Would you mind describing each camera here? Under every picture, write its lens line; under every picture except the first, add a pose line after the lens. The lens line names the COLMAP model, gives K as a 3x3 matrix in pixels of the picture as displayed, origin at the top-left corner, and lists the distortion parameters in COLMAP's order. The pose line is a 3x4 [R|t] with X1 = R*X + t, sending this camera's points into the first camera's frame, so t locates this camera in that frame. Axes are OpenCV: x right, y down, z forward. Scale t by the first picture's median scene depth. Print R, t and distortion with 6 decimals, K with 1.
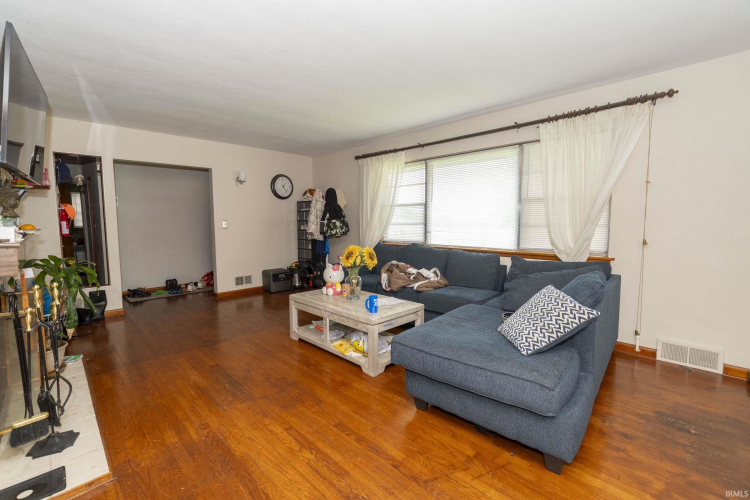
lens RADIAL K [[329.8, 0, 369.3], [0, 329.8, 244.6], [0, 0, 1]] dist [-0.002613, -0.000127]
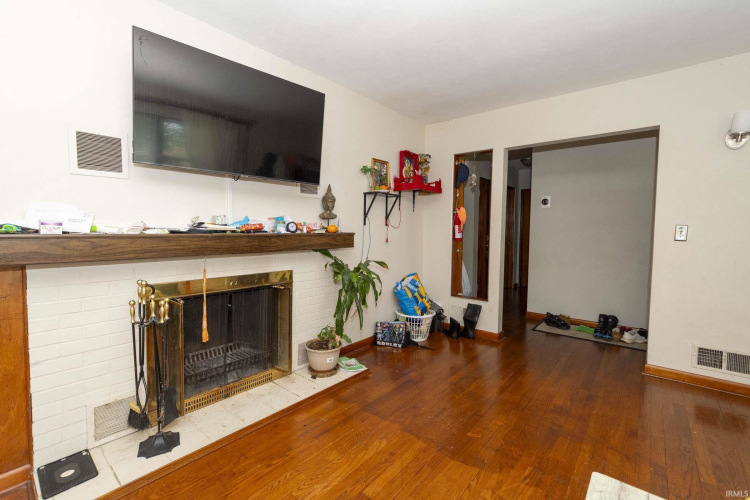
lens RADIAL K [[329.8, 0, 369.3], [0, 329.8, 244.6], [0, 0, 1]] dist [-0.002613, -0.000127]
pose [[0.086182, 0.055275, -0.994745, 0.013610], [-0.087544, 0.995018, 0.047706, -0.032846], [0.992426, 0.082973, 0.090592, 0.580387]]
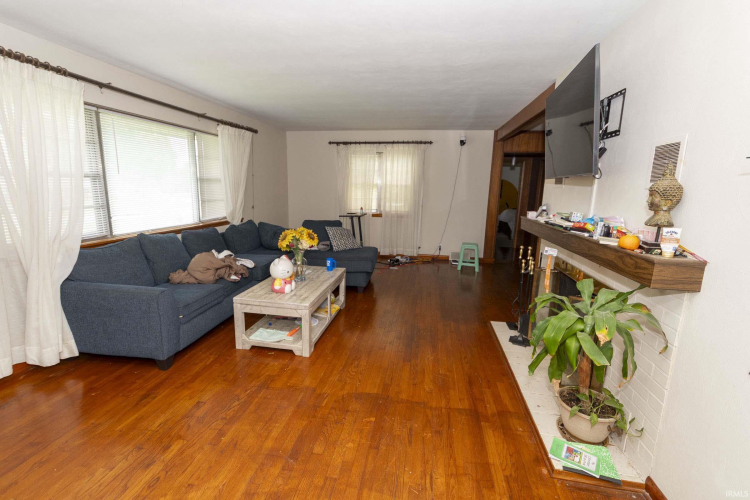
lens RADIAL K [[325.4, 0, 375.0], [0, 325.4, 250.0], [0, 0, 1]] dist [-0.000006, -0.000174]
pose [[-0.590311, -0.161447, 0.790865, -0.687178], [0.048659, 0.970893, 0.234518, -0.109708], [-0.805708, 0.176921, -0.565274, 0.968472]]
